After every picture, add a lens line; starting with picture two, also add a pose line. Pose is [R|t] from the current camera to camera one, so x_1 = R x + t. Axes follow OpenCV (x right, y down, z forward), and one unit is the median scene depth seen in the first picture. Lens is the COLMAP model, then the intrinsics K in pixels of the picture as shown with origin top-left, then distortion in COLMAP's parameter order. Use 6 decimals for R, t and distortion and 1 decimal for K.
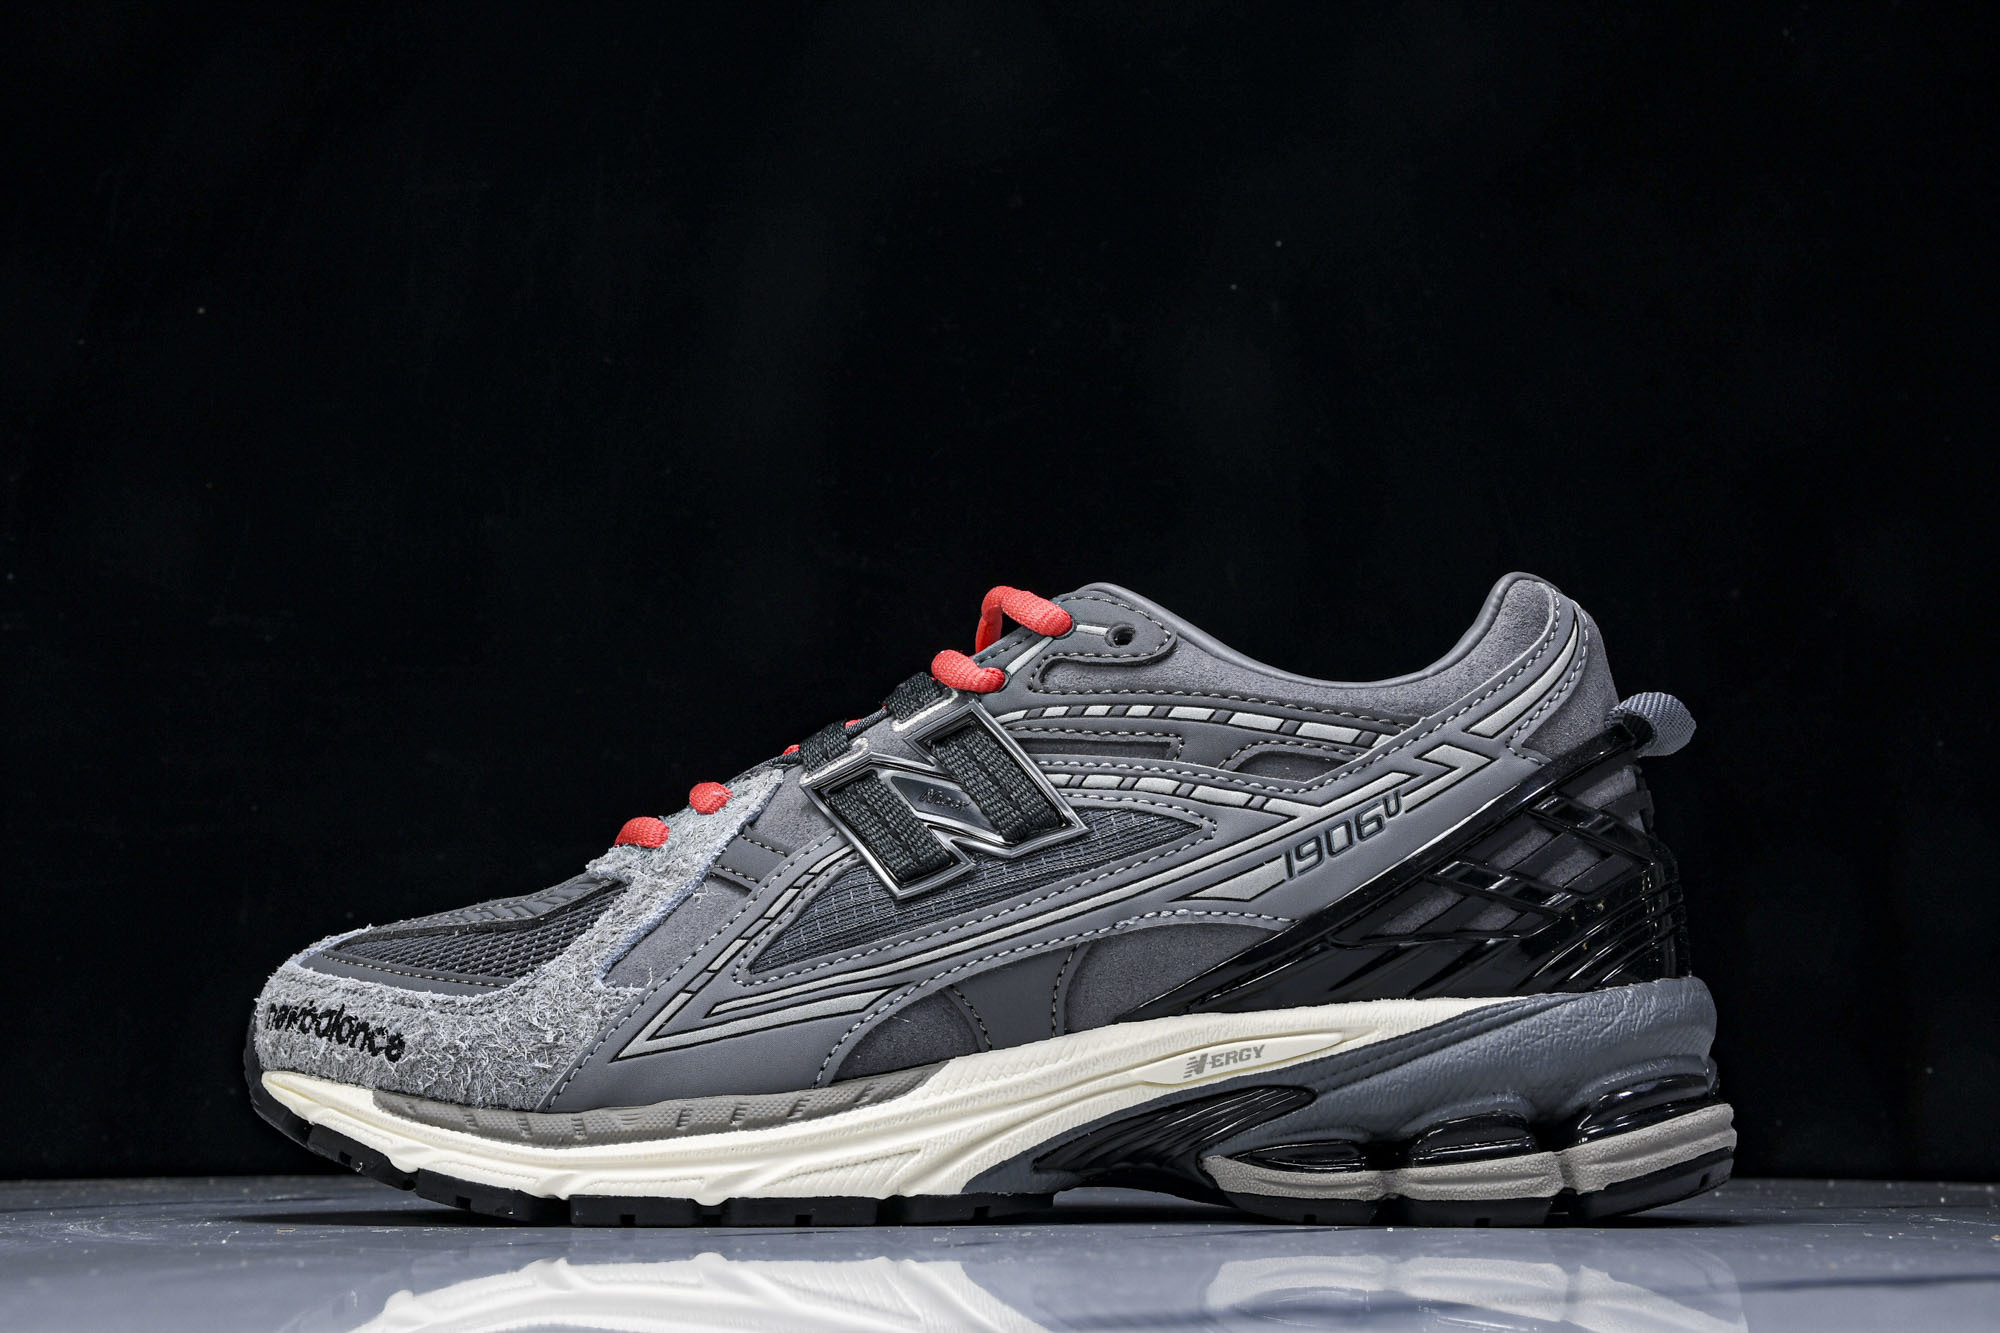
lens RADIAL K [[3094.5, 0, 966.4], [0, 3094.5, 601.1], [0, 0, 1]] dist [0.054019, 0.173078]
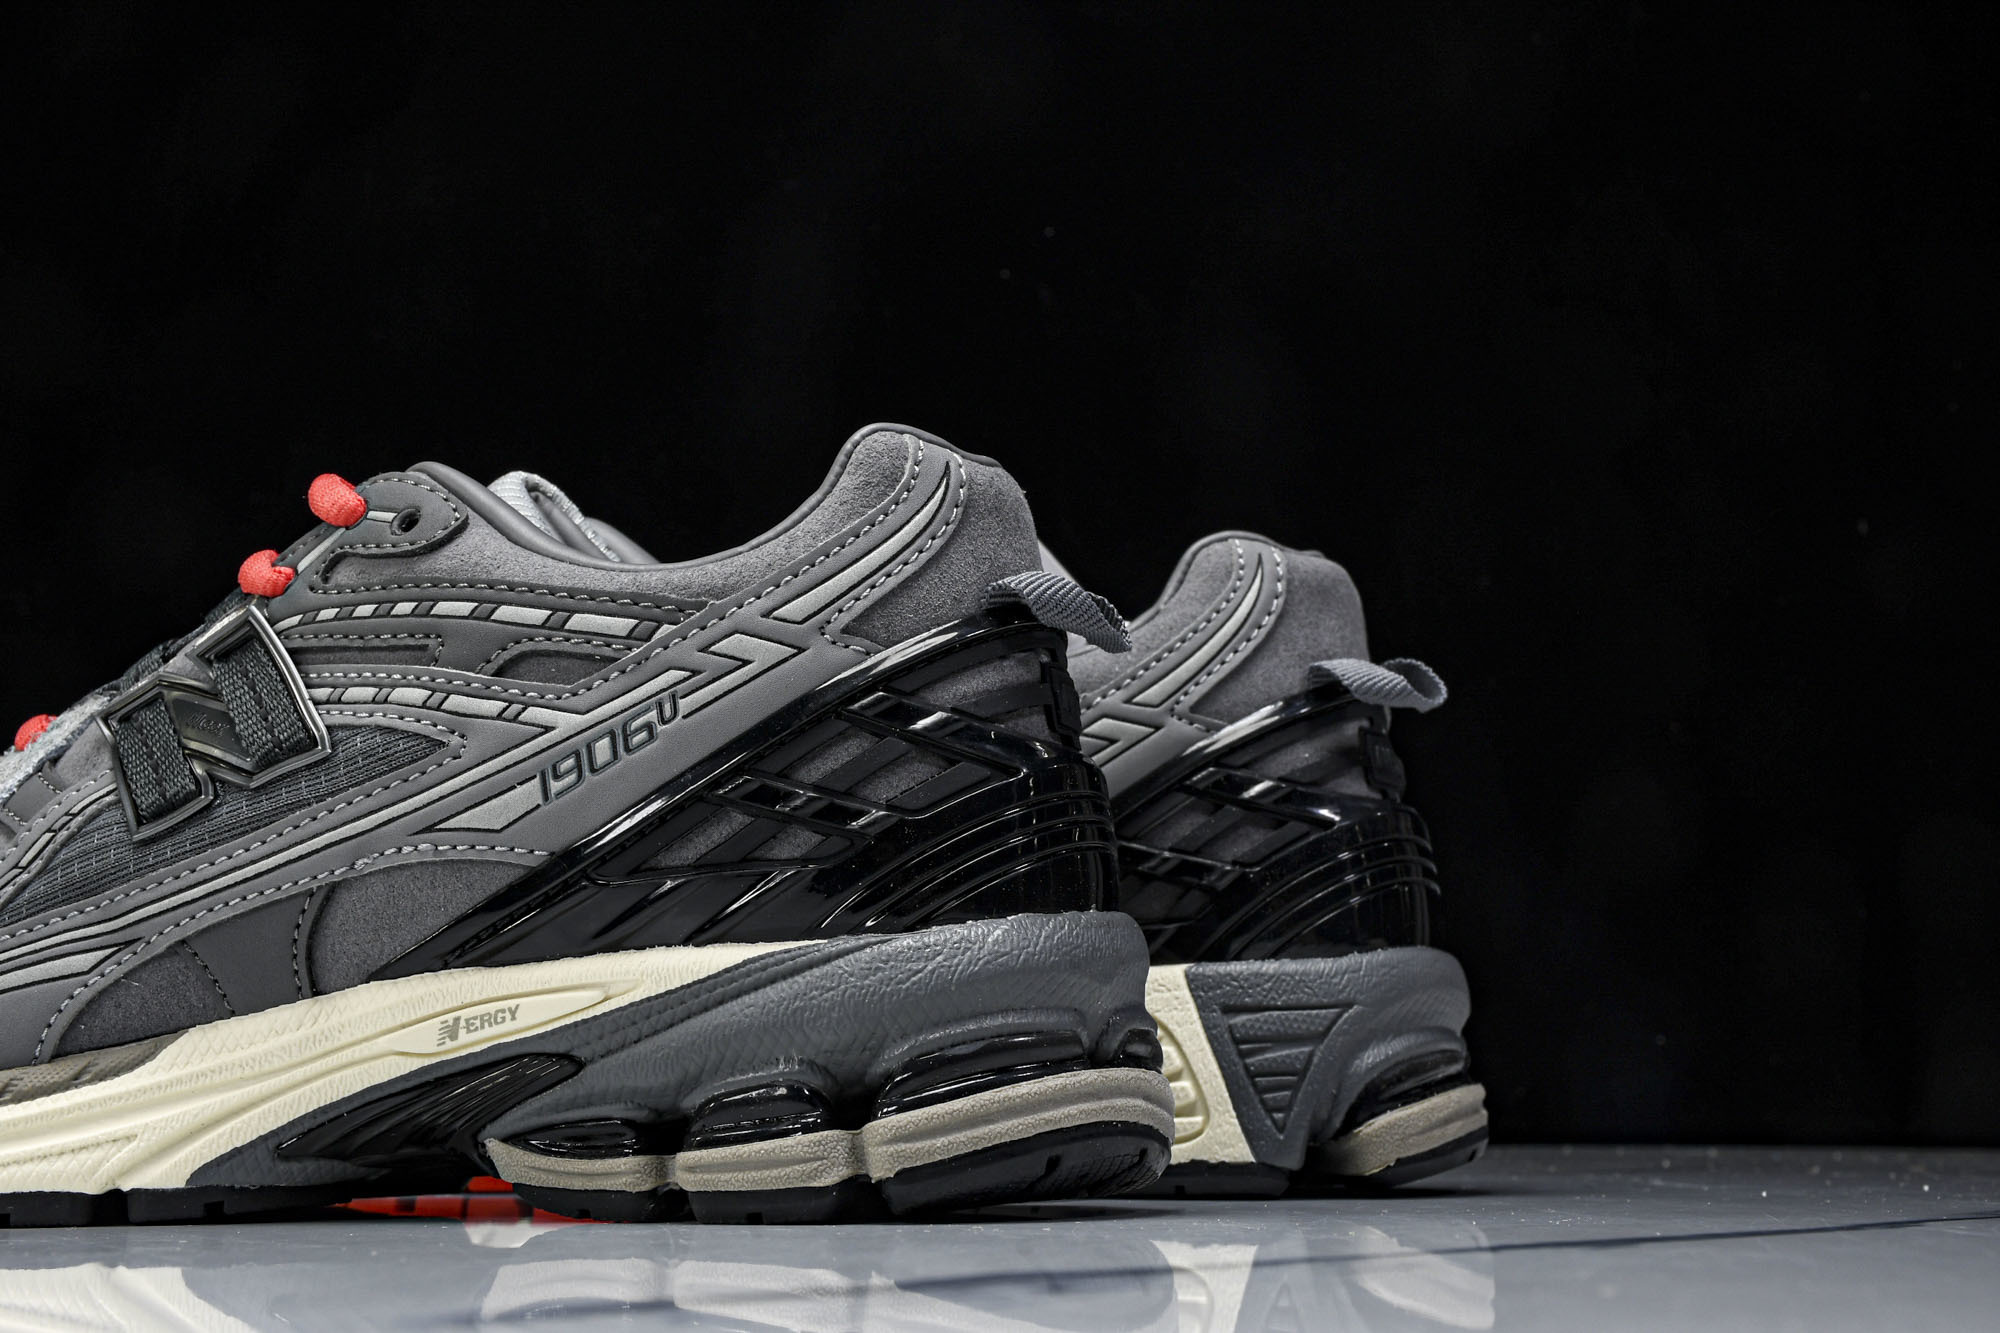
lens RADIAL K [[3094.5, 0, 966.4], [0, 3094.5, 601.1], [0, 0, 1]] dist [0.054019, 0.173078]
pose [[0.975393, -0.041476, -0.216538, 0.391916], [0.043178, 0.999062, 0.003132, 0.037892], [0.216205, -0.012404, 0.976269, 0.217947]]
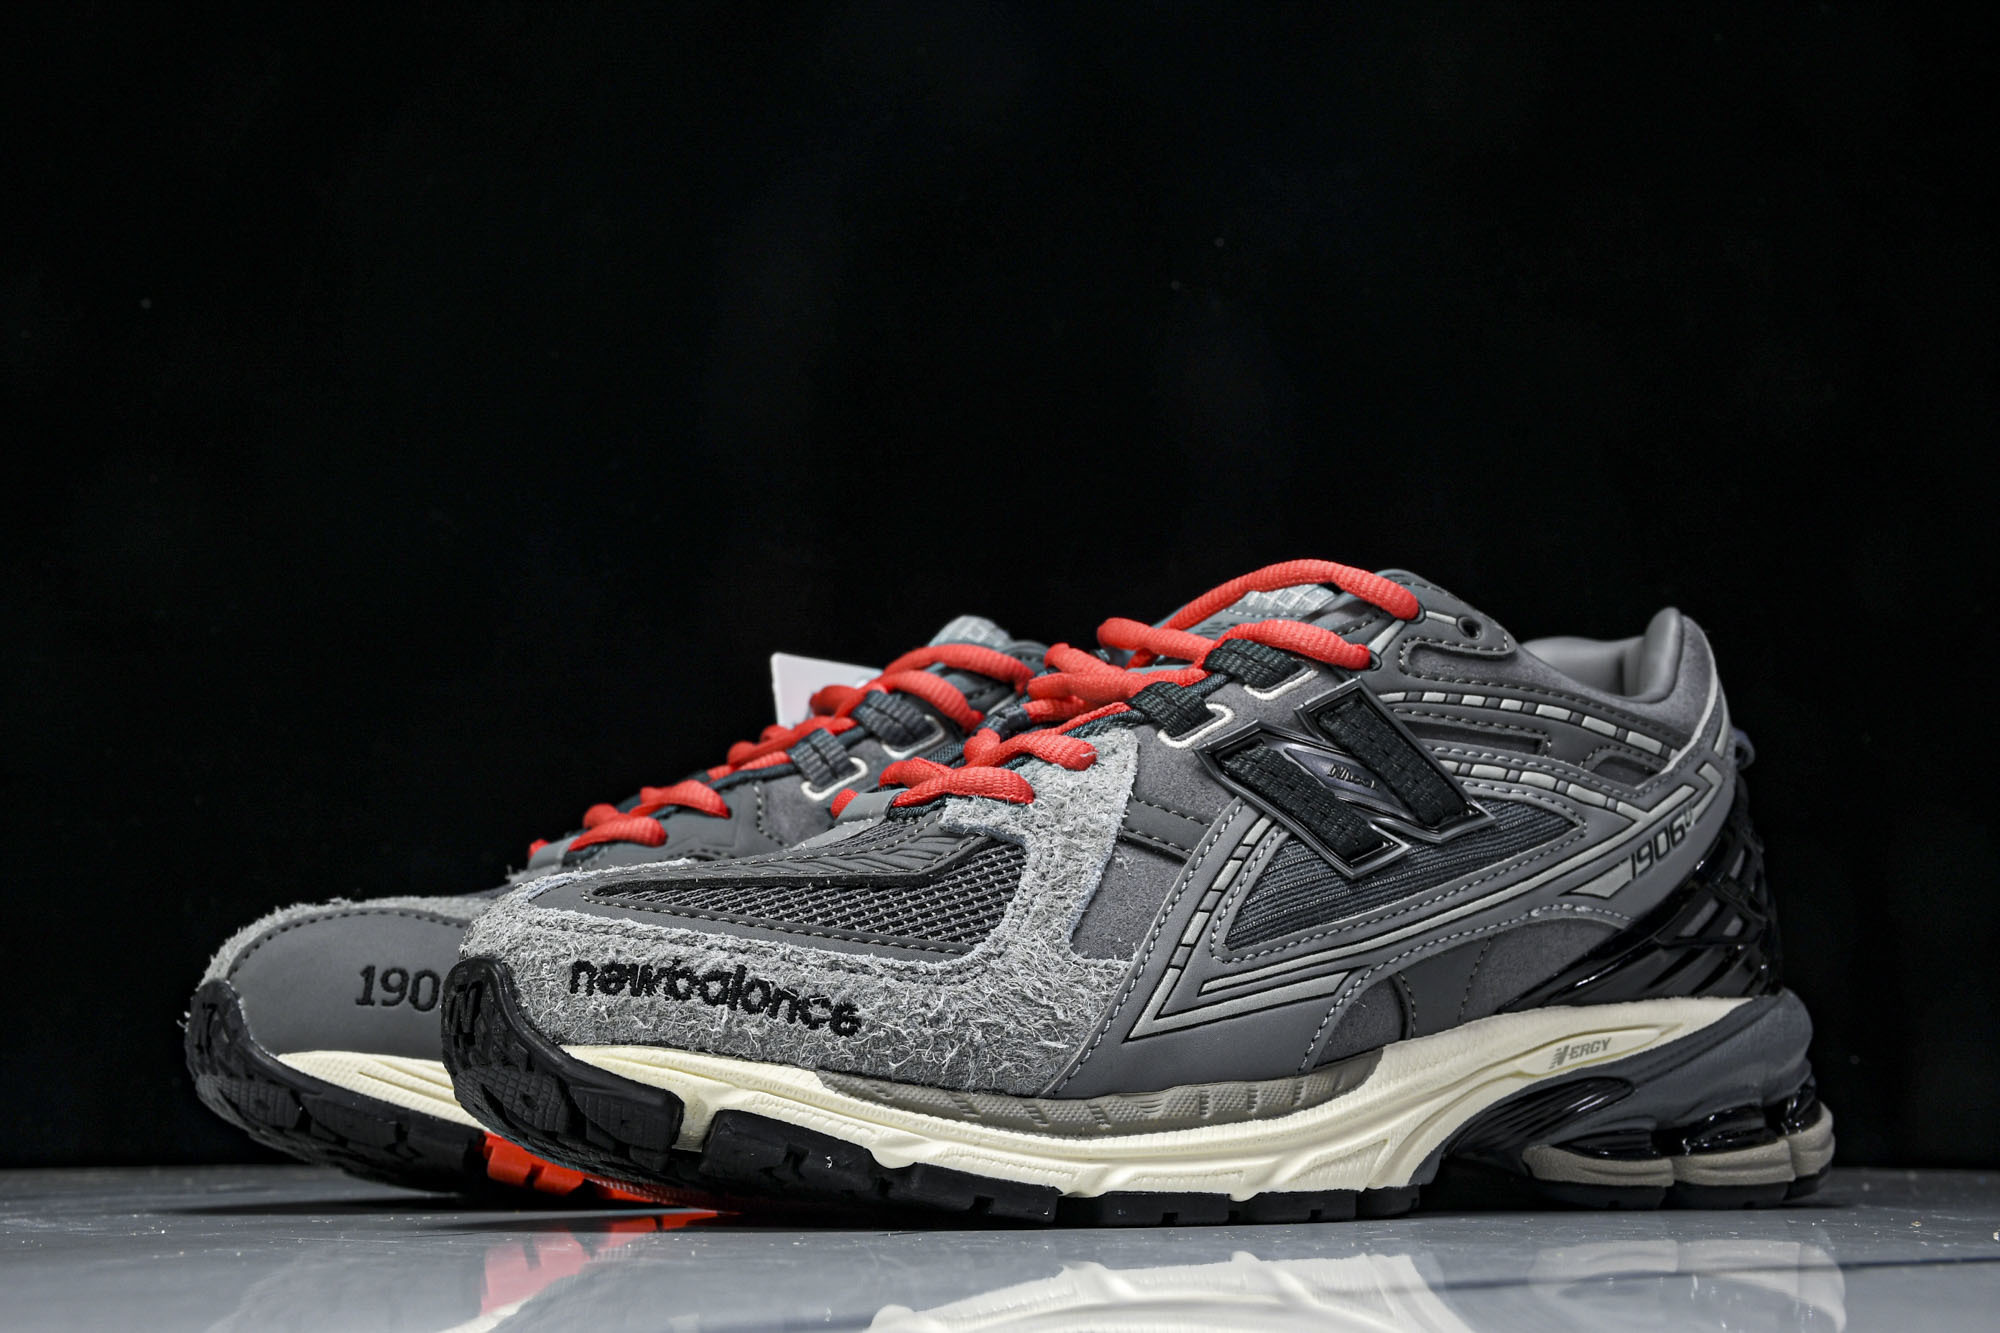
lens RADIAL K [[3094.5, 0, 966.4], [0, 3094.5, 601.1], [0, 0, 1]] dist [0.054019, 0.173078]
pose [[0.729964, 0.112429, 0.674175, -0.770972], [-0.114597, 0.992547, -0.041442, 0.065083], [-0.673810, -0.047007, 0.737408, 0.381403]]
